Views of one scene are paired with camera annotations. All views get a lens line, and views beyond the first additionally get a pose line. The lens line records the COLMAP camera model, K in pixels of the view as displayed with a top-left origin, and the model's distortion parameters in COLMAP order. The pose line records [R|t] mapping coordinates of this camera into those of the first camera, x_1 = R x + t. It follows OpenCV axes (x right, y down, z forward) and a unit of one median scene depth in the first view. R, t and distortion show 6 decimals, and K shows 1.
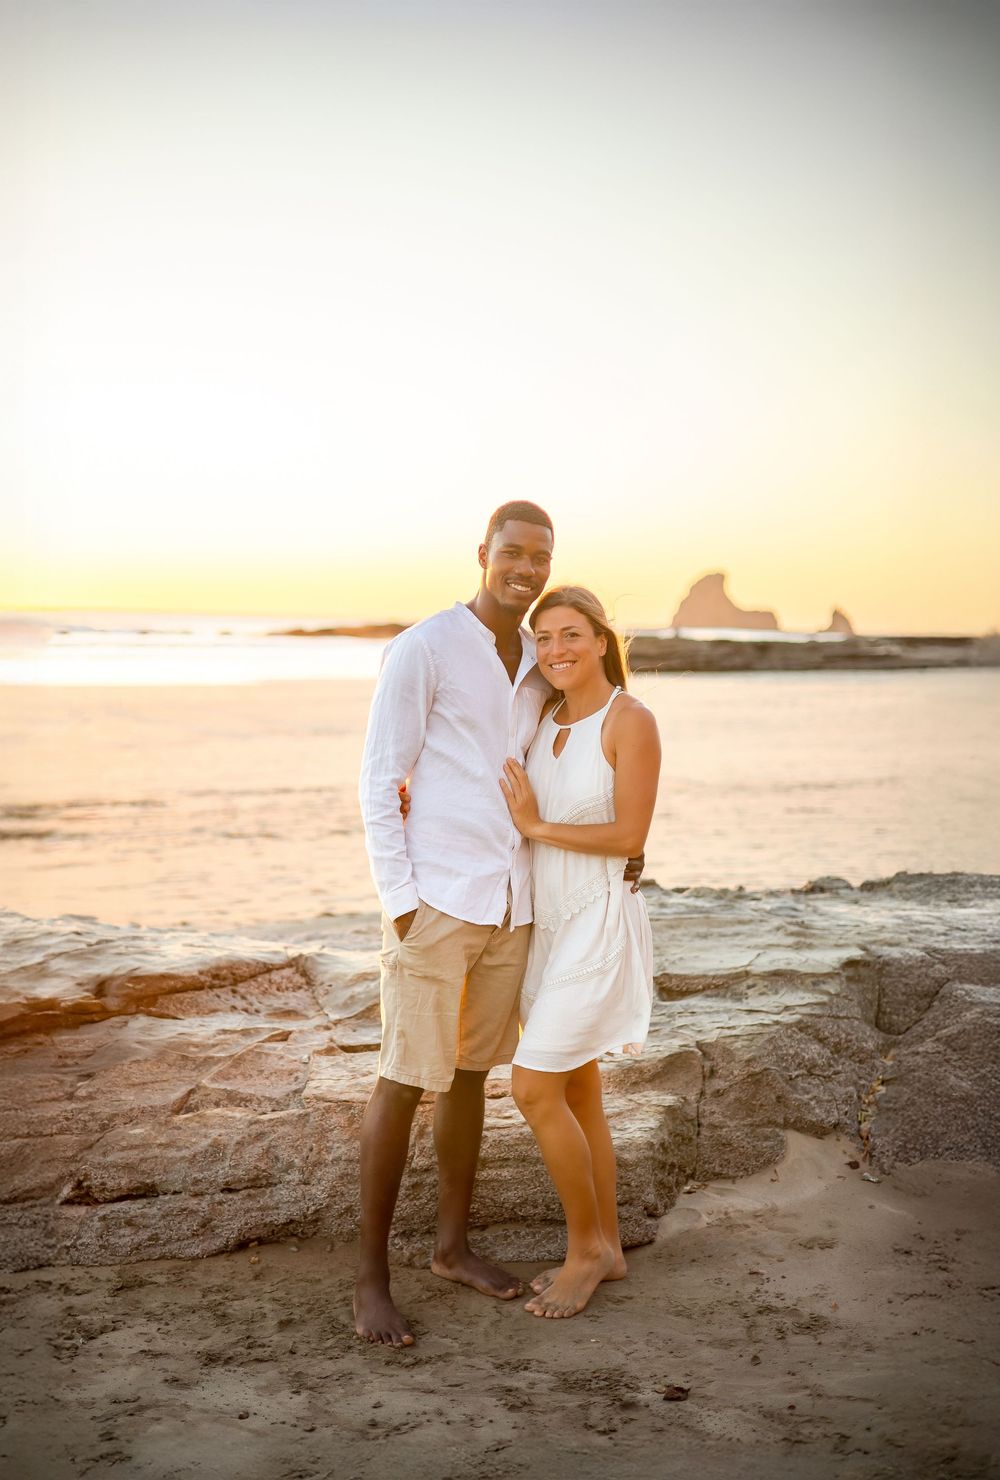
lens RADIAL K [[2102.7, 0, 424.3], [0, 2102.7, 735.8], [0, 0, 1]] dist [0.017672, -0.003271]
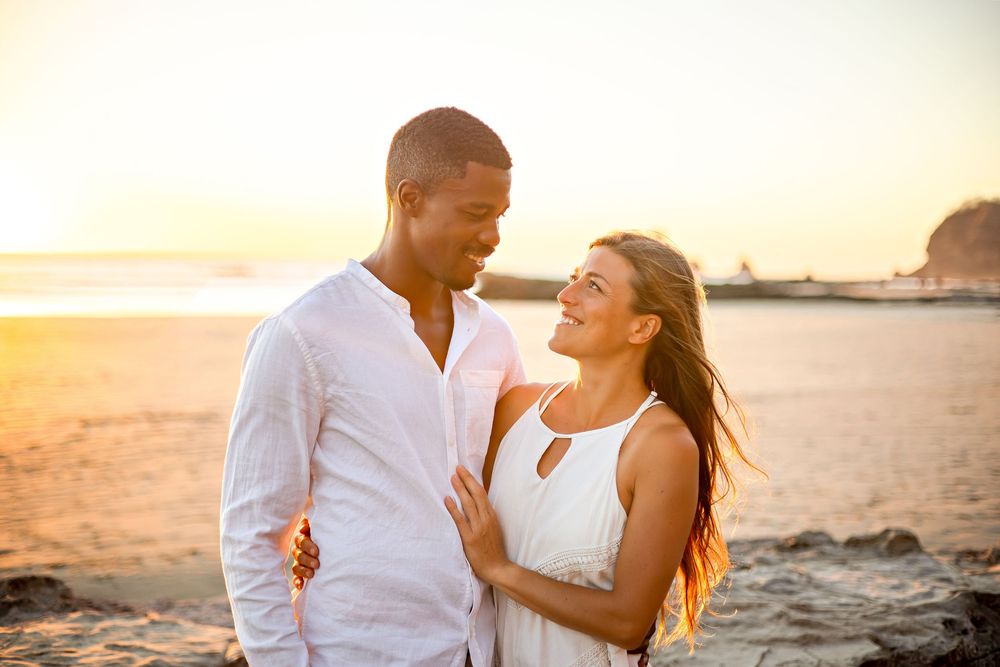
lens RADIAL K [[1466.4, 0, 498.1], [0, 1466.4, 332.6], [0, 0, 1]] dist [0.020265, -0.085900]
pose [[0.999555, 0.002384, 0.029745, 0.030816], [-0.002128, 0.999960, -0.008655, -0.026880], [-0.029765, 0.008588, 0.999520, 0.408535]]
